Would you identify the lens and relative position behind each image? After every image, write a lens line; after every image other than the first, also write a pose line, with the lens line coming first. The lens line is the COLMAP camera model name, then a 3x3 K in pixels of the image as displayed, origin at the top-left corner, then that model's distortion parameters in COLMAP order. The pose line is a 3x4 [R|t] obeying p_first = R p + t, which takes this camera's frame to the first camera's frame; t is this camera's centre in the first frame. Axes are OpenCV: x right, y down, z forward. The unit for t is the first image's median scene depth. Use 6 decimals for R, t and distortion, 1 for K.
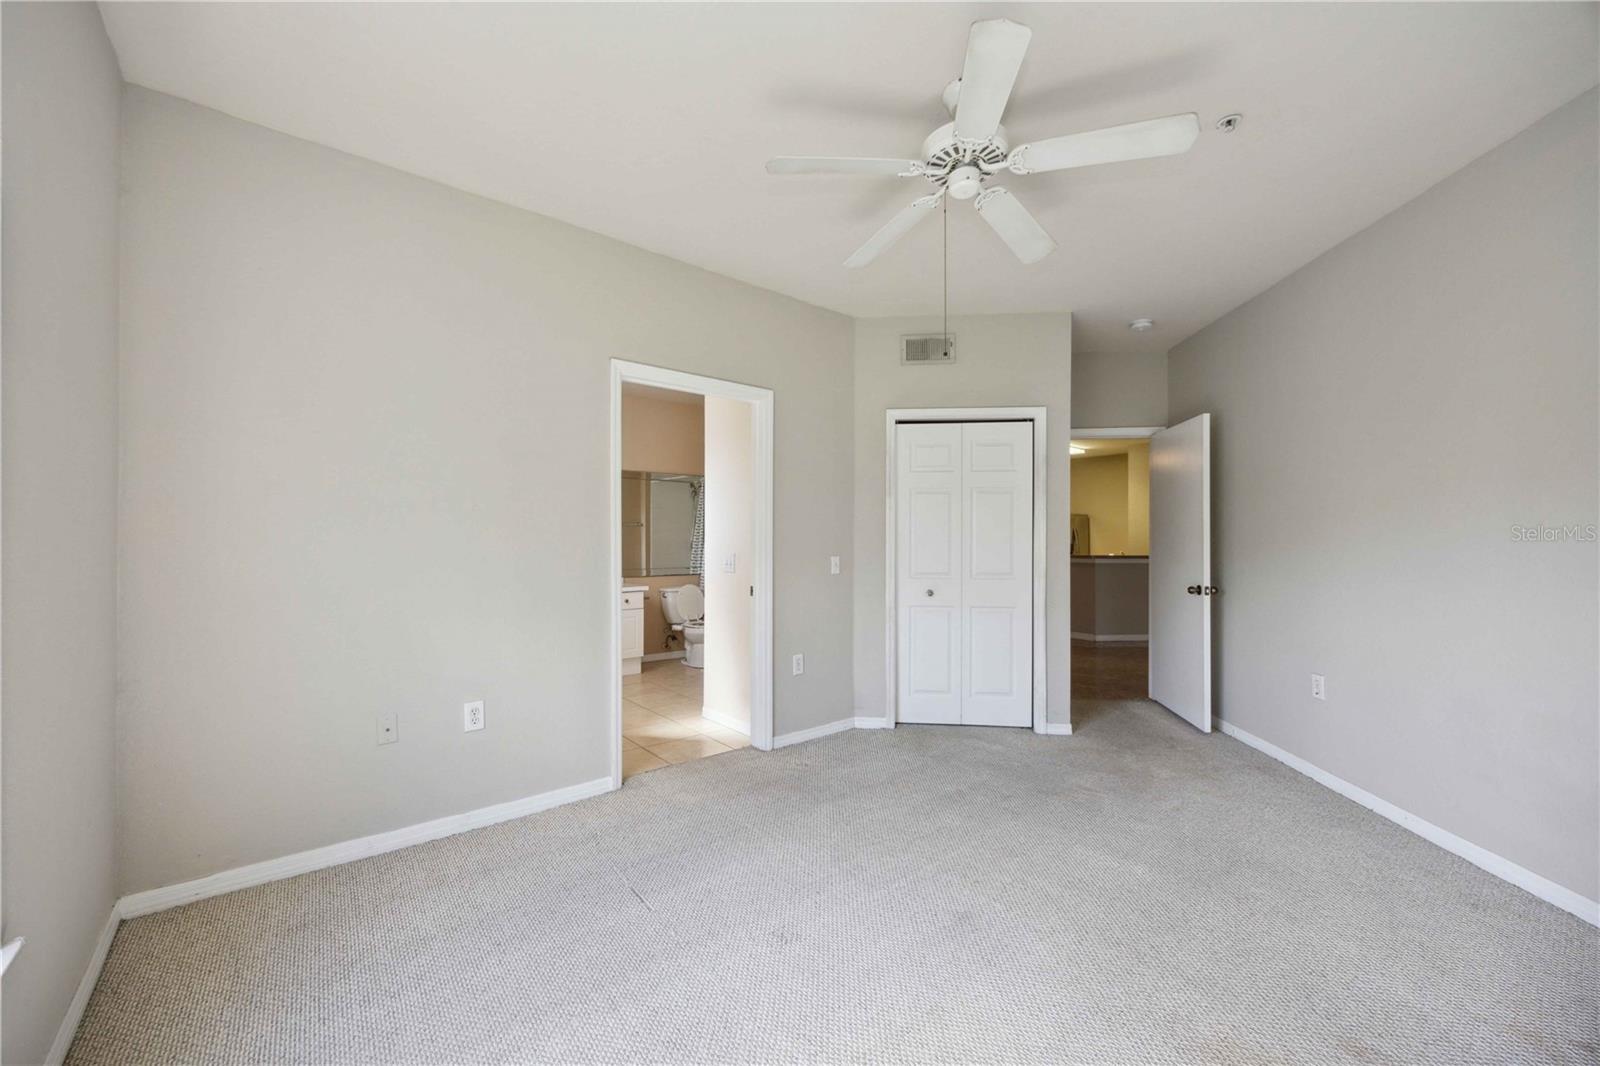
lens RADIAL K [[618.1, 0, 798.6], [0, 618.1, 534.5], [0, 0, 1]] dist [-0.000978, -0.000436]
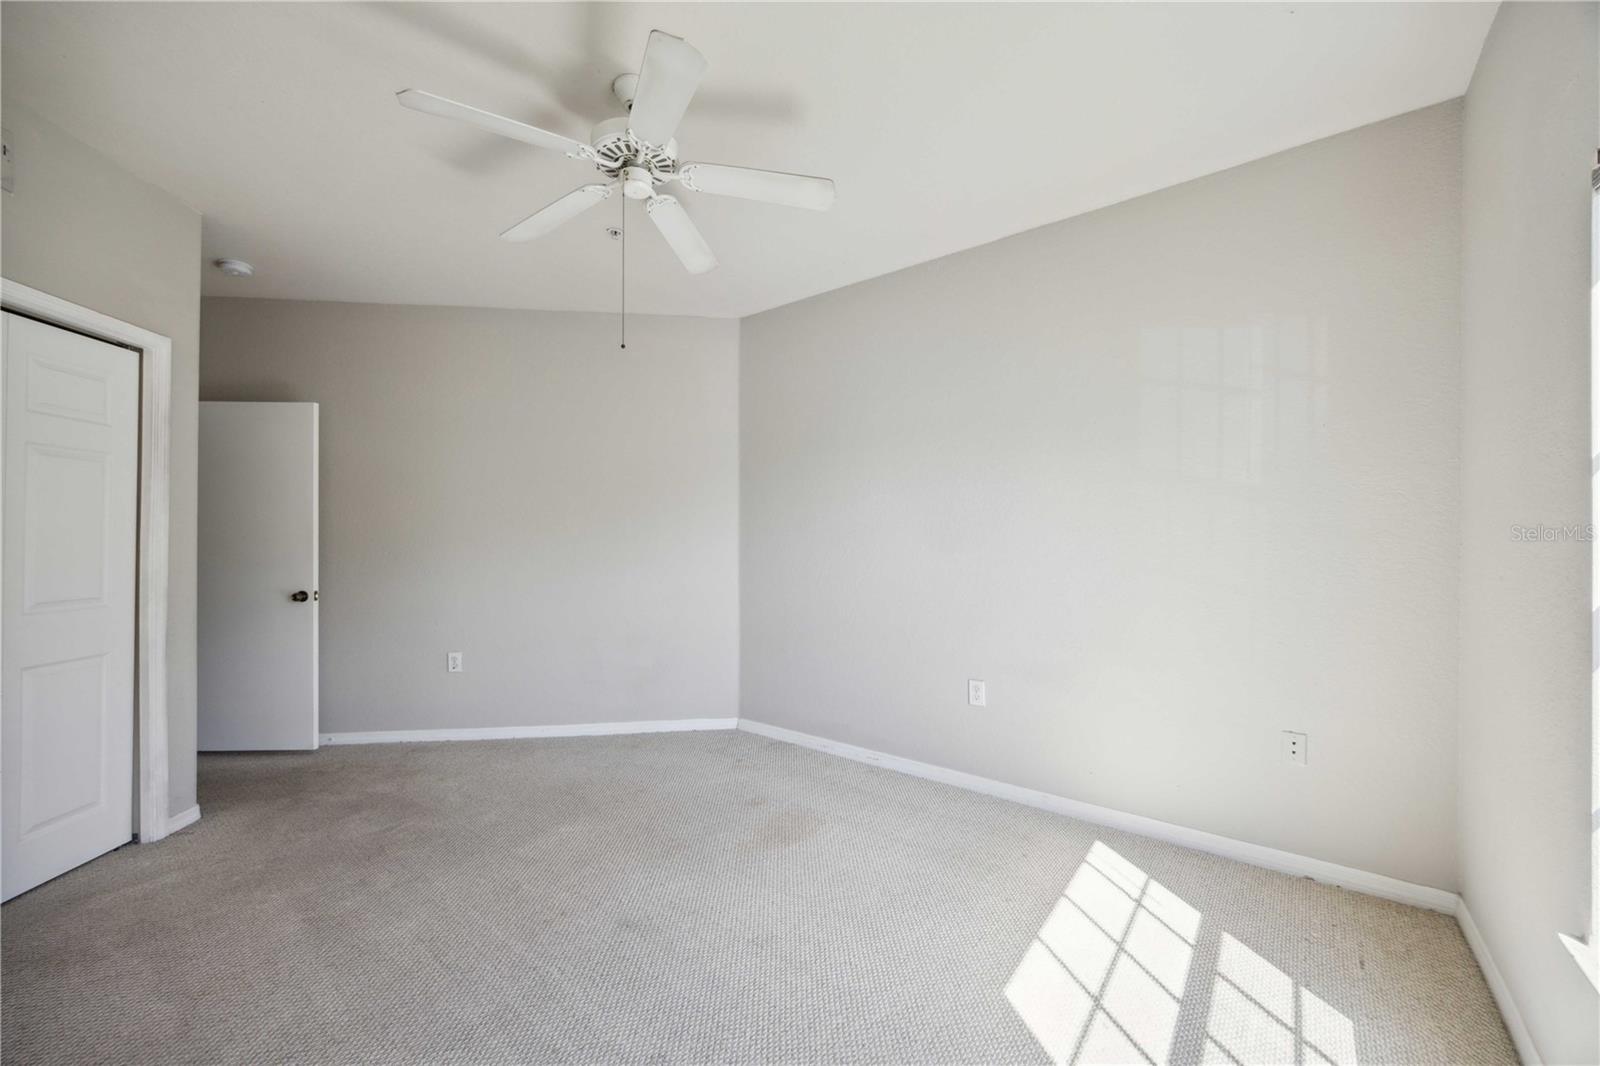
lens RADIAL K [[602.2, 0, 797.3], [0, 602.2, 537.5], [0, 0, 1]] dist [-0.000179, -0.000427]
pose [[-0.188858, 0.005898, 0.981987, -0.426335], [0.001416, 0.999983, -0.005734, 0.012331], [-0.982003, 0.000307, -0.188864, 0.556331]]
